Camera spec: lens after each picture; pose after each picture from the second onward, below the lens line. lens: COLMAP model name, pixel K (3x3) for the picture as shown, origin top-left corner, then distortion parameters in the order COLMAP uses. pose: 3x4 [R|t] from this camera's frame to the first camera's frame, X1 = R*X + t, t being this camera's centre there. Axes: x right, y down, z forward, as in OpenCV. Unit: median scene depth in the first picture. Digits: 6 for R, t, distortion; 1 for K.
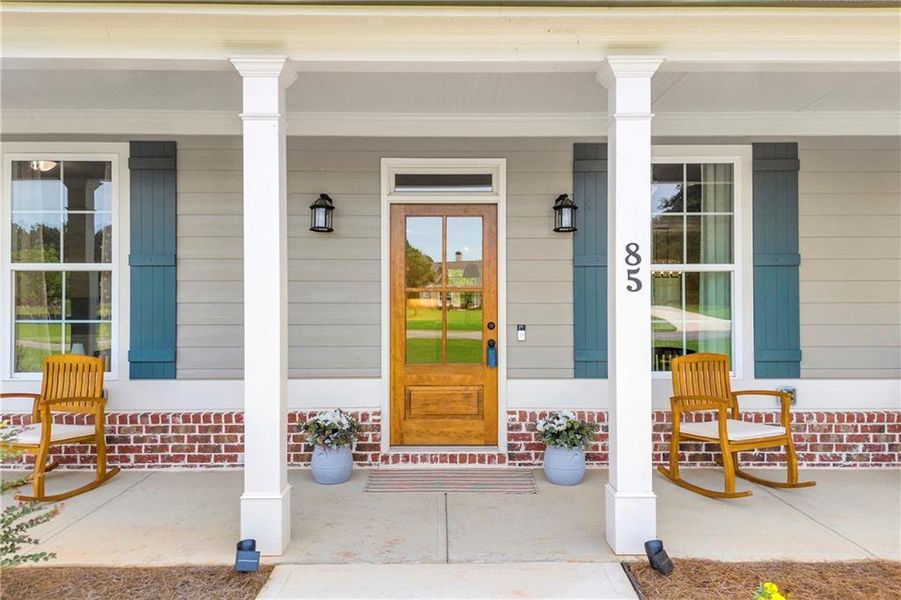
lens RADIAL K [[657.4, 0, 450.5], [0, 657.4, 300.0], [0, 0, 1]] dist [0.019054, -0.000752]
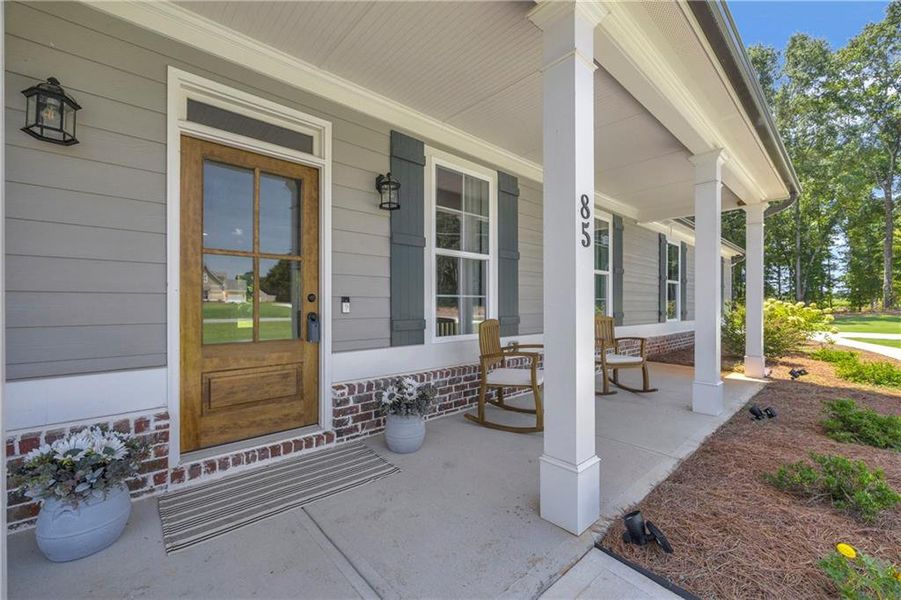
lens RADIAL K [[364.0, 0, 447.5], [0, 364.0, 304.8], [0, 0, 1]] dist [-0.001871, -0.000110]
pose [[0.750520, -0.000957, 0.660846, -0.140696], [-0.006664, 0.999937, 0.009016, 0.044179], [-0.660814, -0.011170, 0.750467, 0.496224]]
